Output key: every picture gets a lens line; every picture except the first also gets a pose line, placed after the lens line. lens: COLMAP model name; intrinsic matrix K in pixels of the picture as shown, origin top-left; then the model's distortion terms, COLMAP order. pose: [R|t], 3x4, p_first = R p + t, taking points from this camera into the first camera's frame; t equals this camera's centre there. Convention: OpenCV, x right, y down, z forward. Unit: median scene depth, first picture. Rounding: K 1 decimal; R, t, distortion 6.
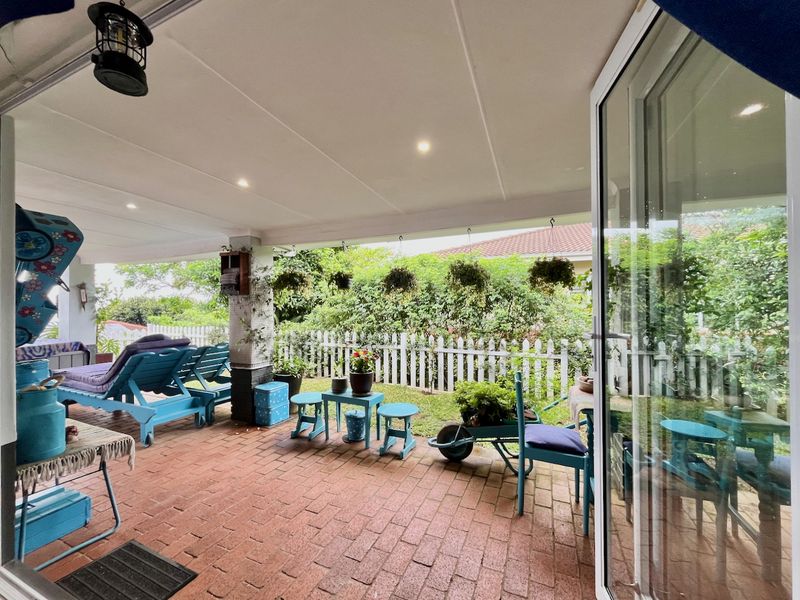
lens RADIAL K [[328.8, 0, 401.9], [0, 328.8, 302.0], [0, 0, 1]] dist [0.000022, -0.000044]
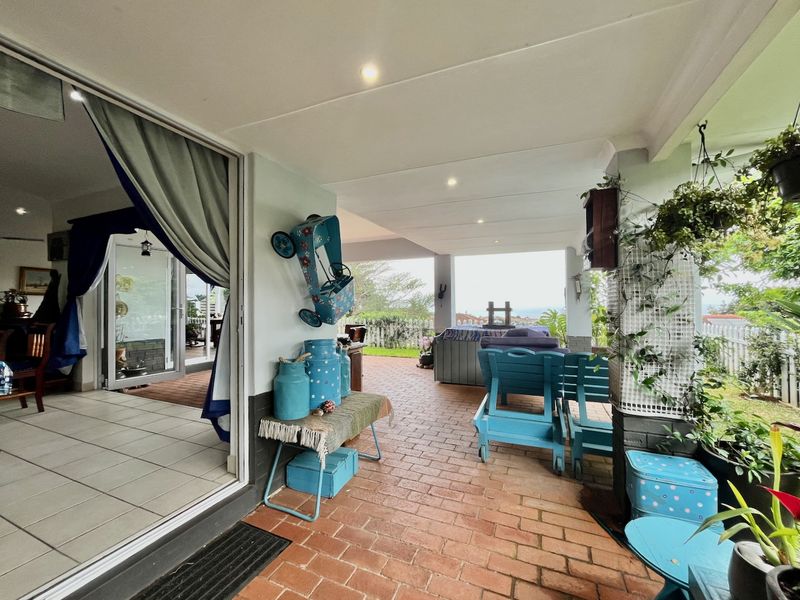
lens RADIAL K [[328.8, 0, 401.9], [0, 328.8, 302.0], [0, 0, 1]] dist [0.000022, -0.000044]
pose [[-0.023316, -0.005440, -0.999713, 0.056956], [0.021287, 0.999756, -0.005936, 0.029084], [0.999501, -0.021419, -0.023195, 0.664434]]
